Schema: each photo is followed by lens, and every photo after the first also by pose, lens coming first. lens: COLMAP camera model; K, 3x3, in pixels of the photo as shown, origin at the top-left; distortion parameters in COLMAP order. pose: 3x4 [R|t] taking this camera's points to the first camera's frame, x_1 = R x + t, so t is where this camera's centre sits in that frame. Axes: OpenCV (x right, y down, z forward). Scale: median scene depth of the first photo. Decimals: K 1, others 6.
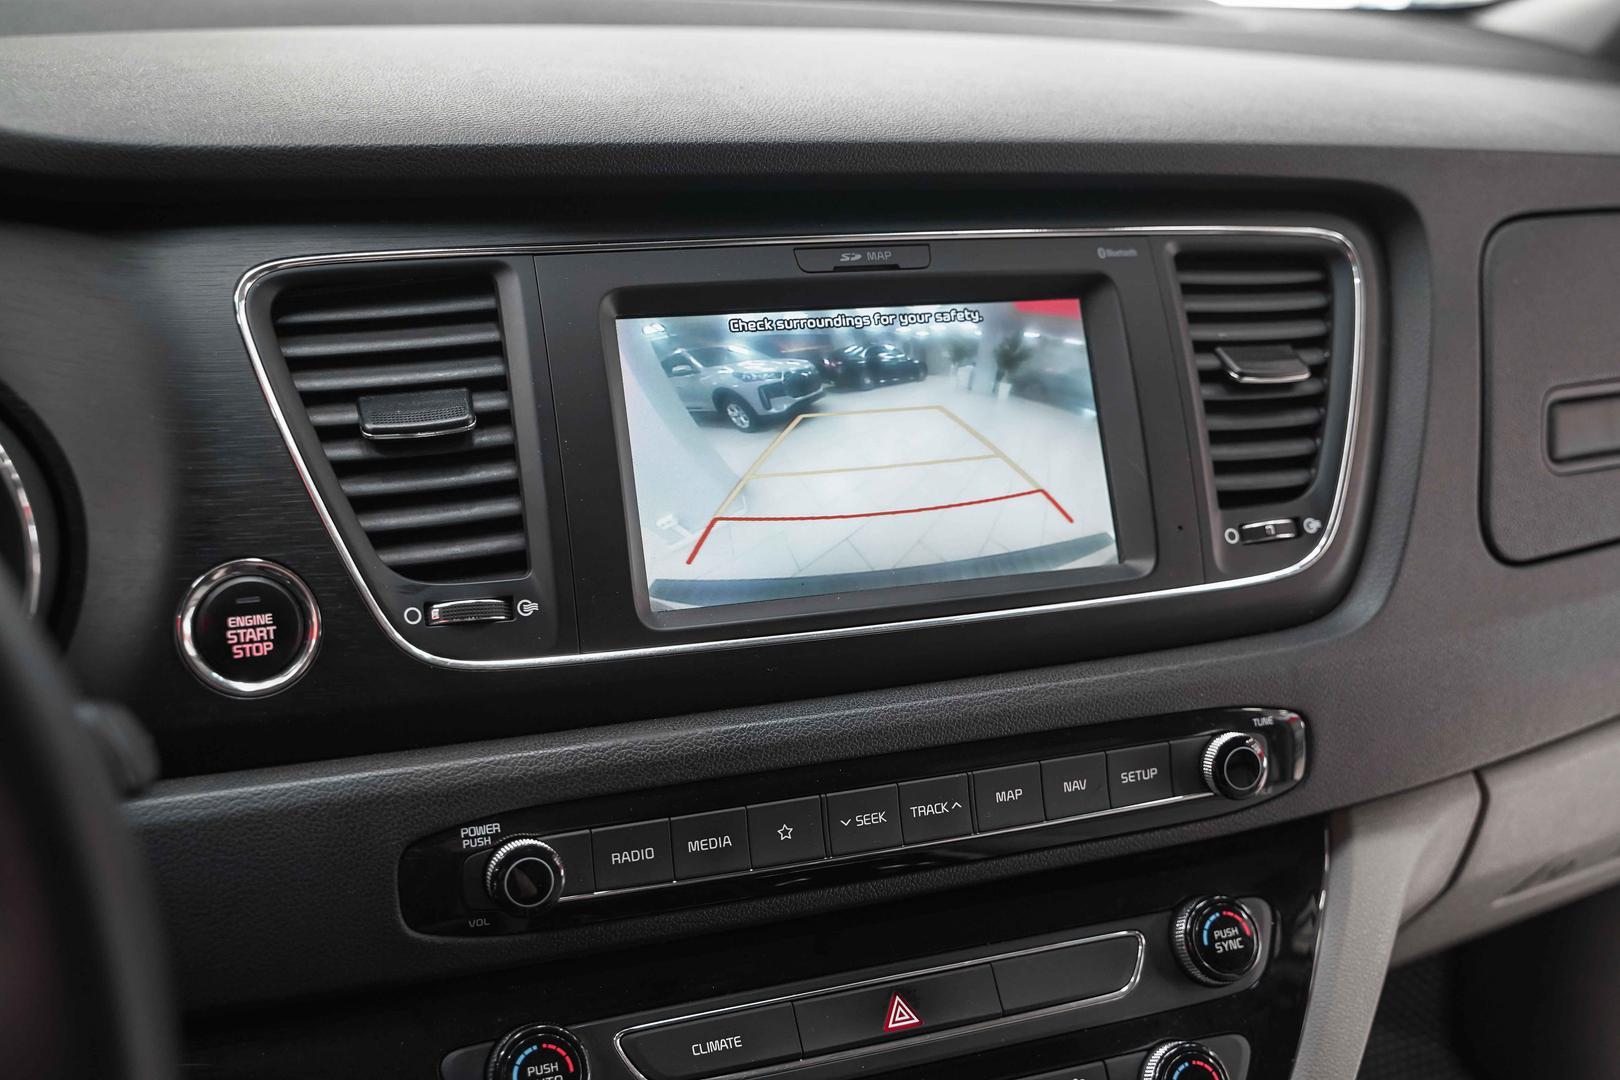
lens RADIAL K [[1730.5, 0, 813.6], [0, 1730.5, 529.8], [0, 0, 1]] dist [-0.006937, 0.000000]
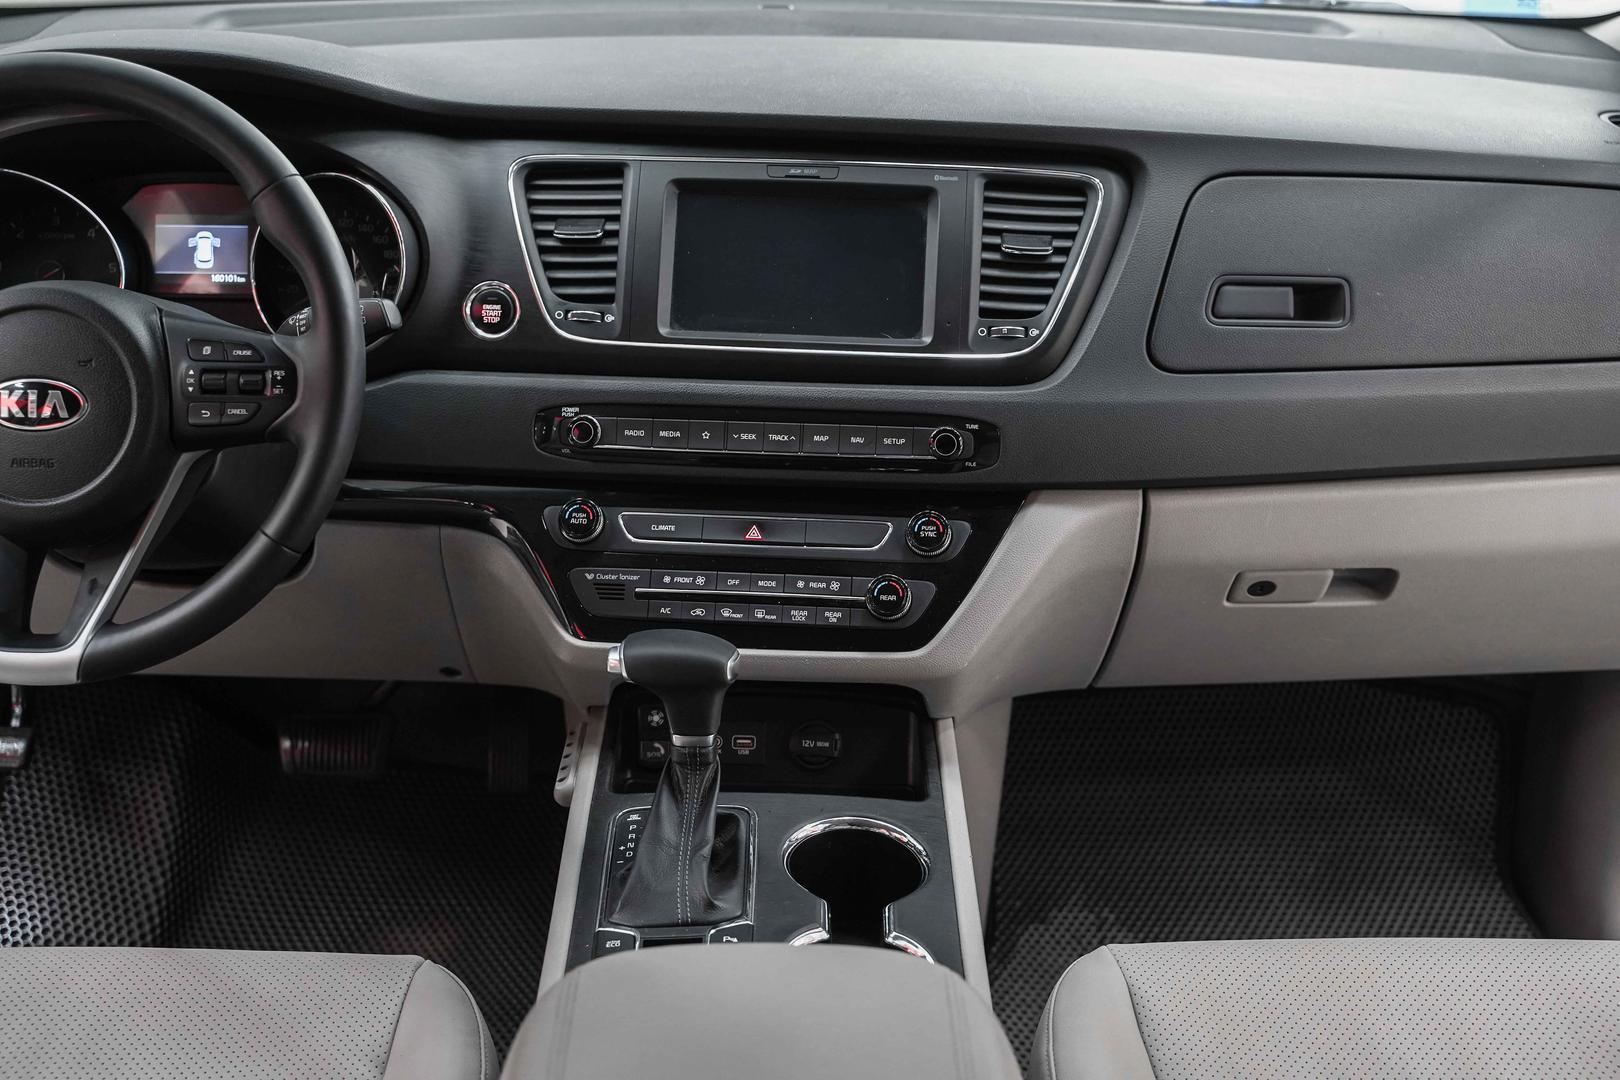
lens RADIAL K [[1989.0, 0, 825.0], [0, 1989.0, 547.2], [0, 0, 1]] dist [0.007498, 0.000000]
pose [[0.901781, 0.130655, -0.411972, 1.136515], [-0.126267, 0.991269, 0.037986, 0.197502], [0.413338, 0.017764, 0.910404, -1.167938]]
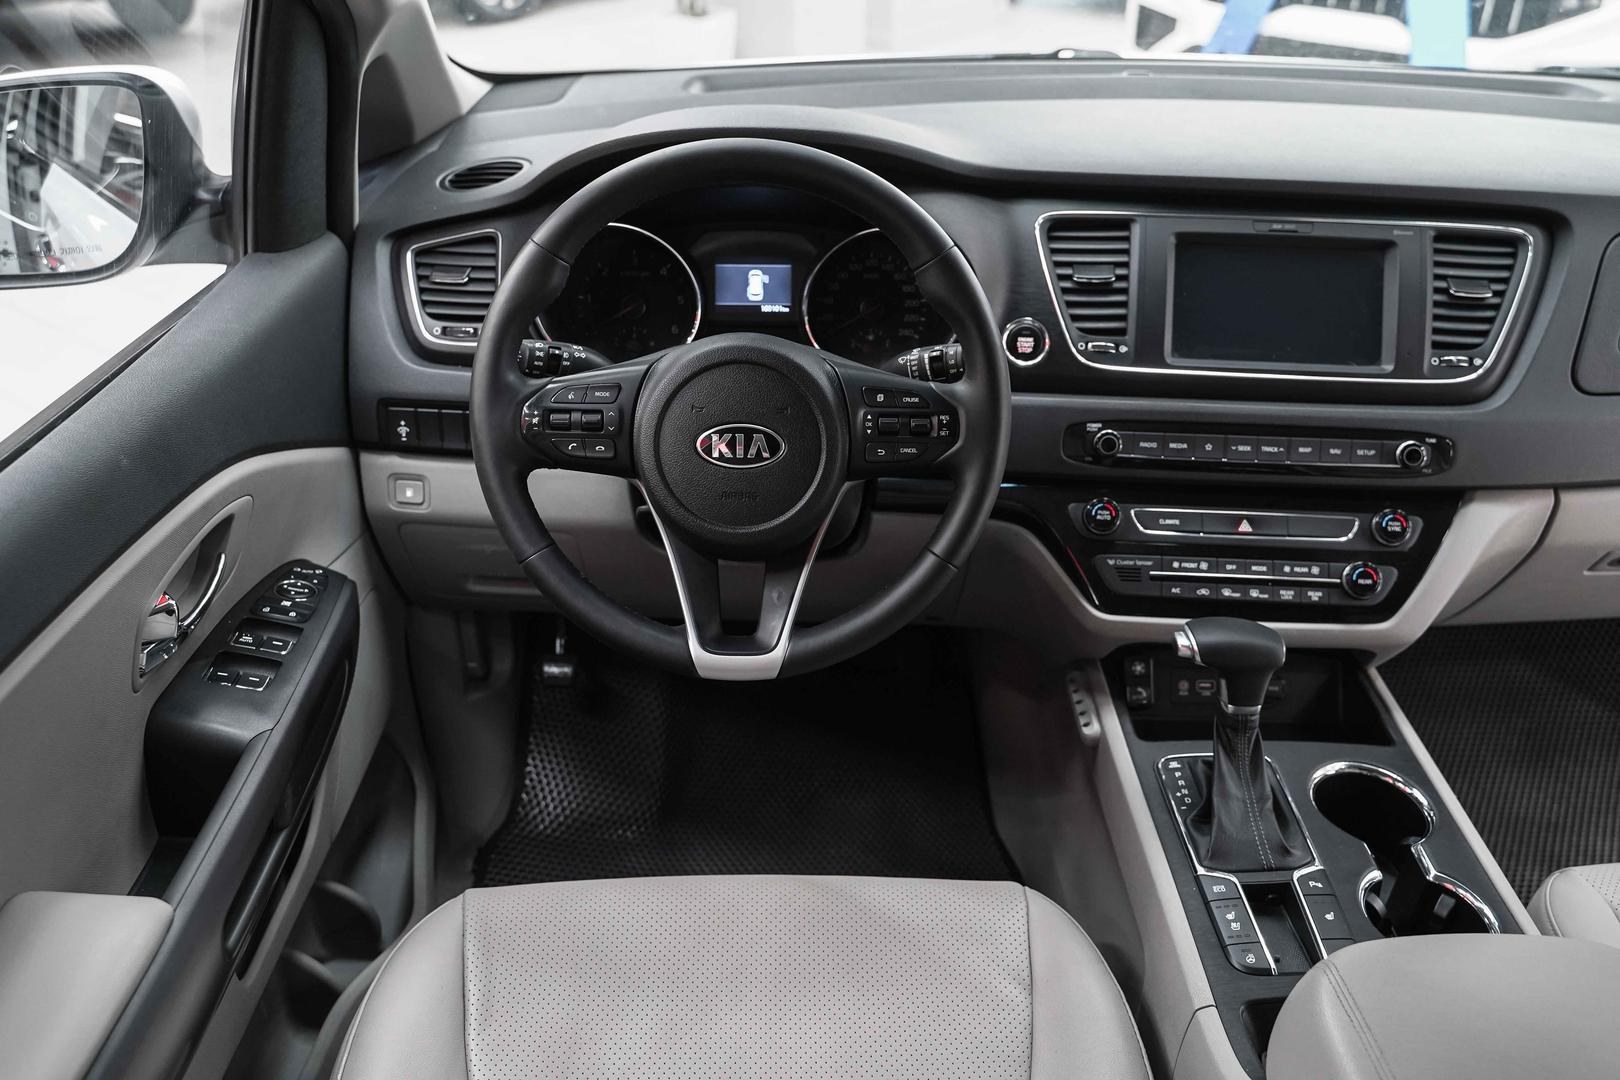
lens RADIAL K [[1343.9, 0, 816.2], [0, 1343.9, 525.3], [0, 0, 1]] dist [-0.008408, 0.018470]
pose [[0.911378, 0.161941, -0.378371, 0.228071], [-0.124359, 0.984719, 0.121912, 0.115956], [0.392332, -0.064054, 0.917591, -1.095402]]
